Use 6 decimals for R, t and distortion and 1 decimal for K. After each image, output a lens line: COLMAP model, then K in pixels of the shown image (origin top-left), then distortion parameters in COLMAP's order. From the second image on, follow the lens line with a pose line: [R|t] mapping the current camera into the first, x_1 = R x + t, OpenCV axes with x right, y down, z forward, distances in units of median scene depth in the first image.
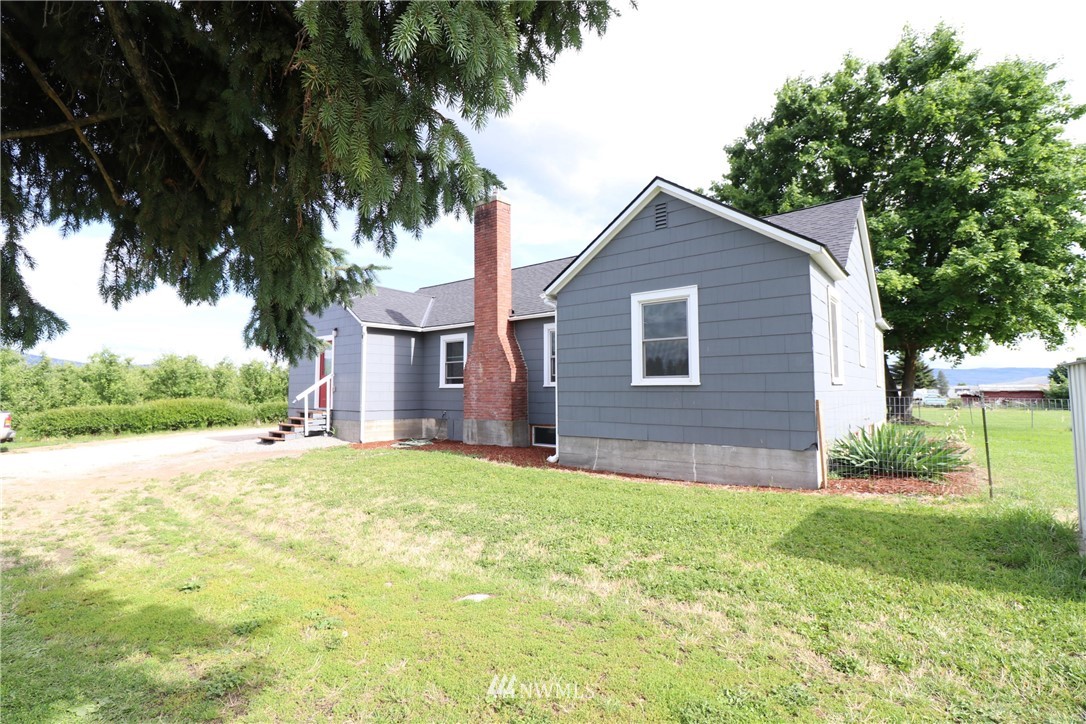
lens RADIAL K [[500.6, 0, 542.6], [0, 500.6, 358.5], [0, 0, 1]] dist [-0.003464, -0.009987]
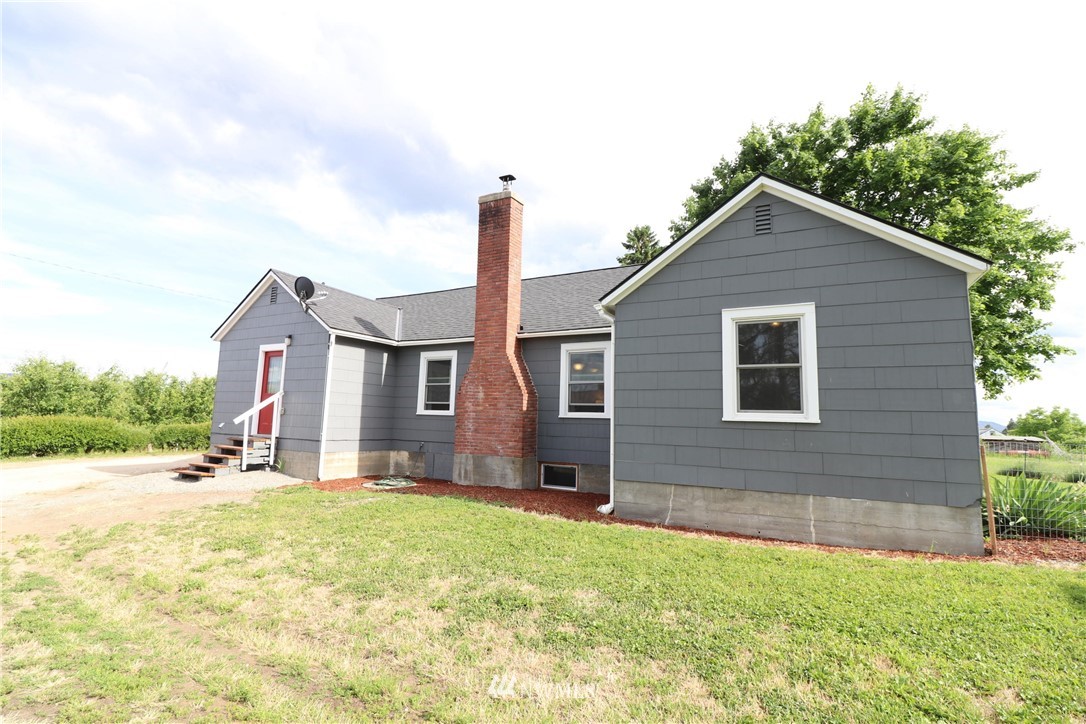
lens RADIAL K [[500.6, 0, 543.5], [0, 500.6, 359.1], [0, 0, 1]] dist [-0.003464, -0.009987]
pose [[0.984340, 0.053404, 0.167994, -0.163521], [-0.043350, 0.997074, -0.062960, 0.011832], [-0.170865, 0.054691, 0.983775, 0.158682]]
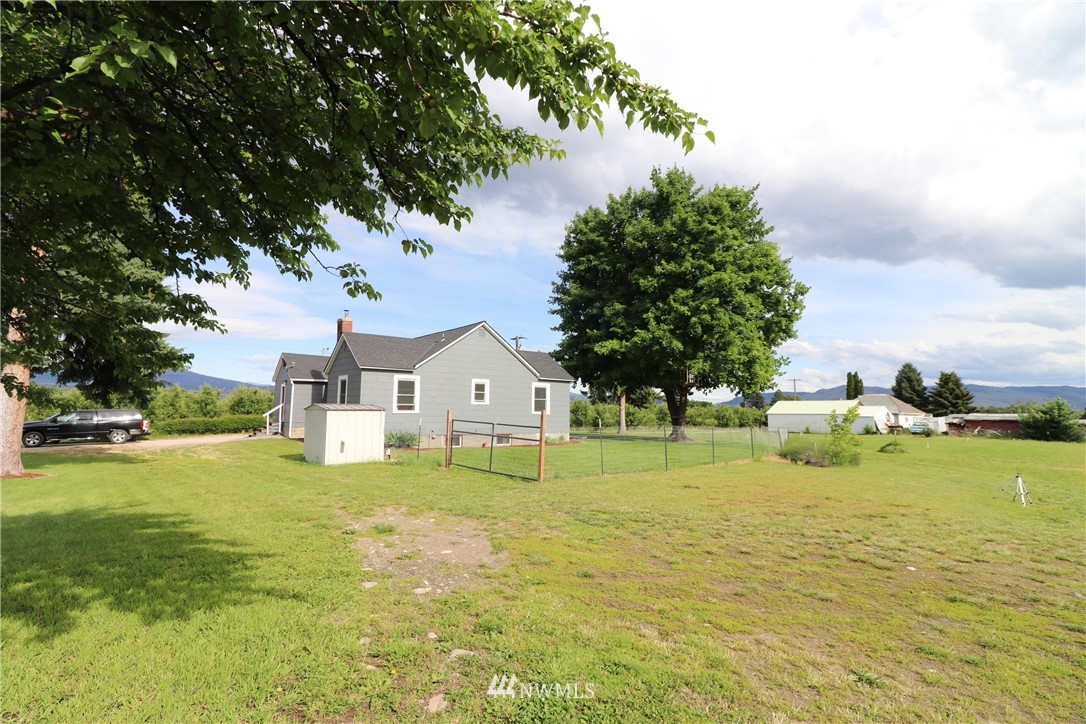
lens RADIAL K [[500.6, 0, 534.0], [0, 500.6, 358.1], [0, 0, 1]] dist [-0.003464, -0.009987]
pose [[0.976469, -0.008449, -0.215494, 1.083304], [-0.000718, 0.999099, -0.042424, -0.073256], [0.215658, 0.041581, 0.975583, -0.798228]]
